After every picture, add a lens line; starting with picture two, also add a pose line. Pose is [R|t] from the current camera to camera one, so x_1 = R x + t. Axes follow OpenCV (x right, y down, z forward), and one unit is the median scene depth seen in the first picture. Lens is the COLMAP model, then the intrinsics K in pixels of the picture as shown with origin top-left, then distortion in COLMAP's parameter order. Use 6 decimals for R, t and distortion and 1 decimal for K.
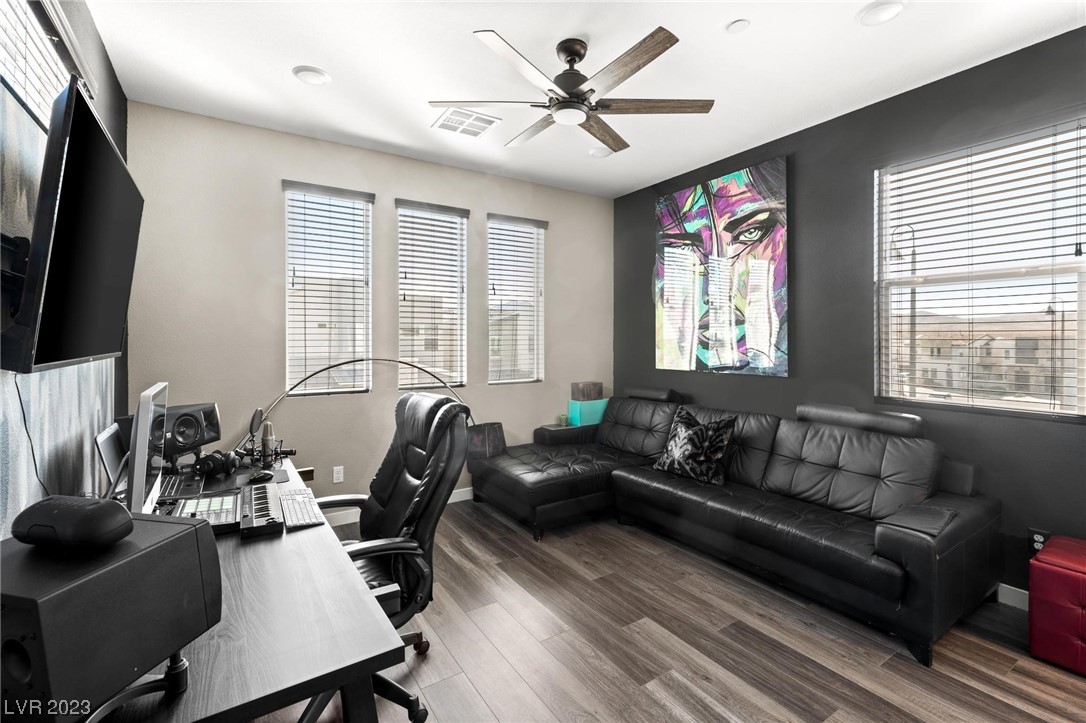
lens RADIAL K [[498.5, 0, 550.4], [0, 498.5, 341.7], [0, 0, 1]] dist [0.008923, 0.000324]
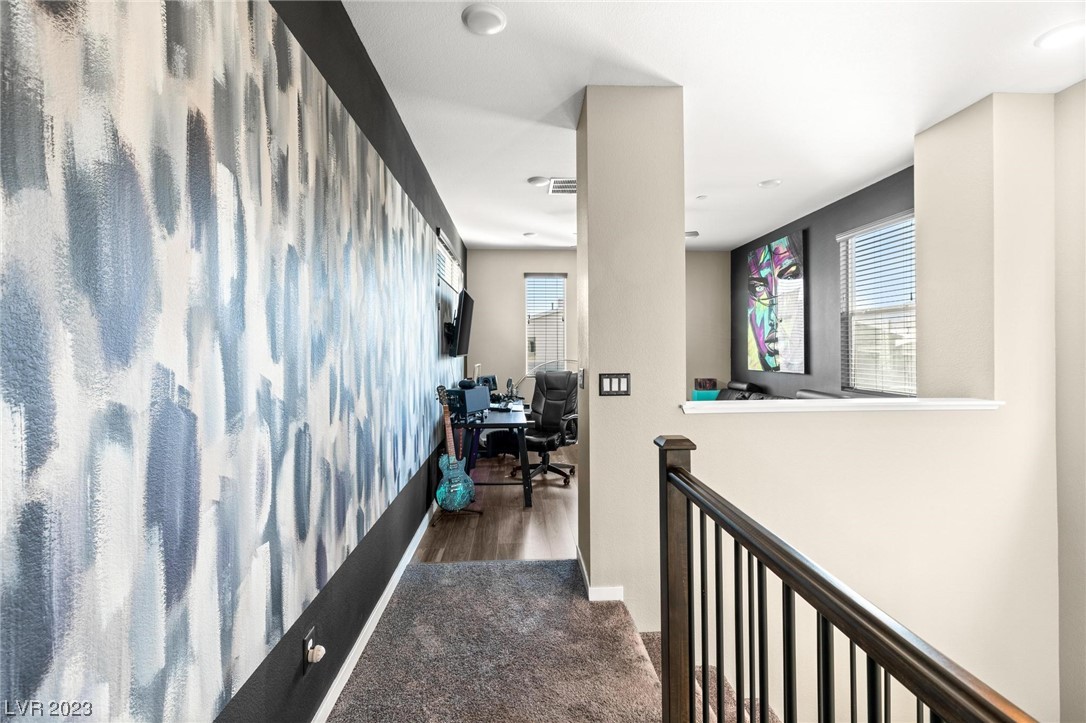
lens RADIAL K [[498.5, 0, 543.6], [0, 498.5, 361.6], [0, 0, 1]] dist [0.008923, 0.000324]
pose [[0.862643, 0.012178, -0.505666, 0.534994], [-0.001685, 0.999774, 0.021201, 0.000610], [0.505810, -0.017437, 0.862469, -0.689766]]
